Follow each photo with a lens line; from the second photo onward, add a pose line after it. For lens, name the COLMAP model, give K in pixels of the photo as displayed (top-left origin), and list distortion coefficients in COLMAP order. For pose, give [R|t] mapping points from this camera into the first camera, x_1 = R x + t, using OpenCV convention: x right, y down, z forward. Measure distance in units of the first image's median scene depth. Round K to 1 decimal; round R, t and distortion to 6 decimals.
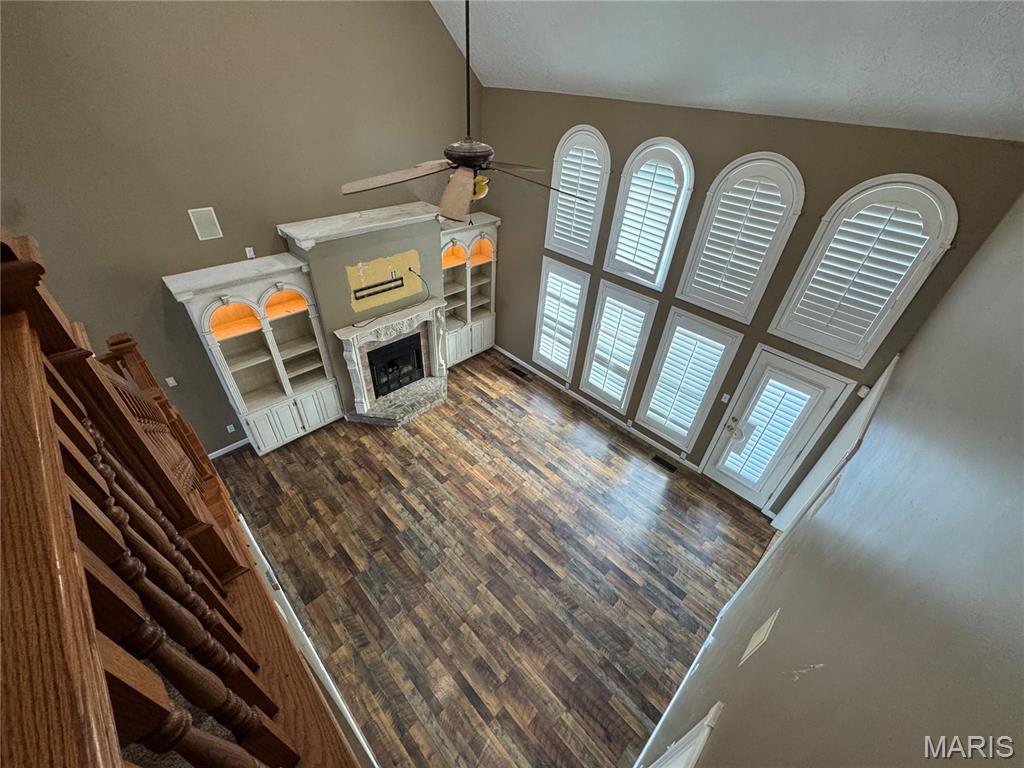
lens RADIAL K [[409.8, 0, 512.6], [0, 409.8, 385.2], [0, 0, 1]] dist [-0.002021, 0.000336]
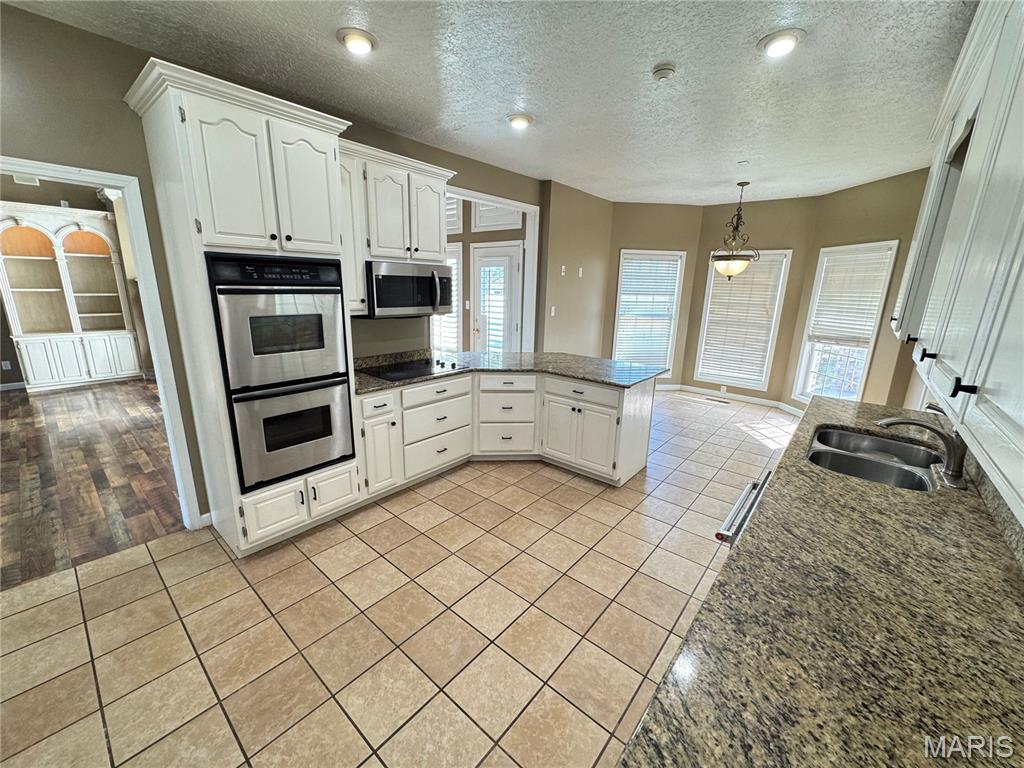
lens RADIAL K [[409.8, 0, 511.7], [0, 409.8, 386.2], [0, 0, 1]] dist [-0.002021, 0.000336]
pose [[0.996202, -0.048404, 0.072380, 0.487691], [0.073053, 0.916949, -0.392259, 0.630065], [-0.047381, 0.396057, 0.917003, 0.015185]]
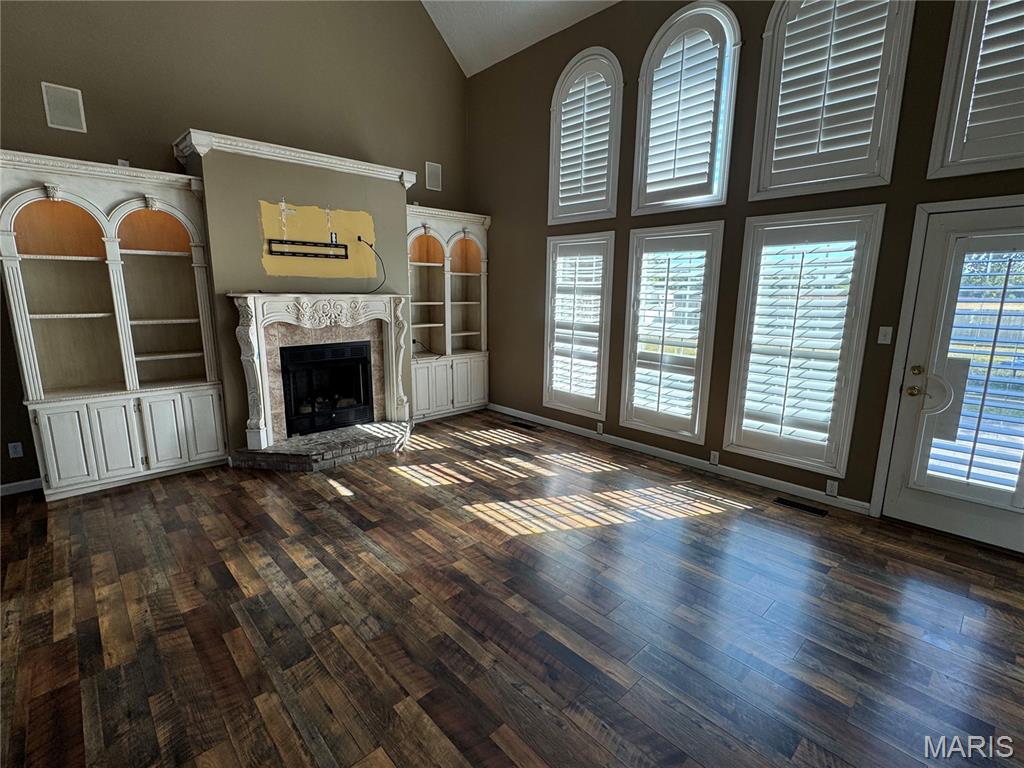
lens RADIAL K [[483.3, 0, 511.3], [0, 483.3, 384.1], [0, 0, 1]] dist [0.001288, -0.001969]
pose [[0.998530, -0.041199, -0.035231, 0.033416], [0.021237, 0.895265, -0.445028, 0.327692], [0.049876, 0.443625, 0.894823, 0.374779]]
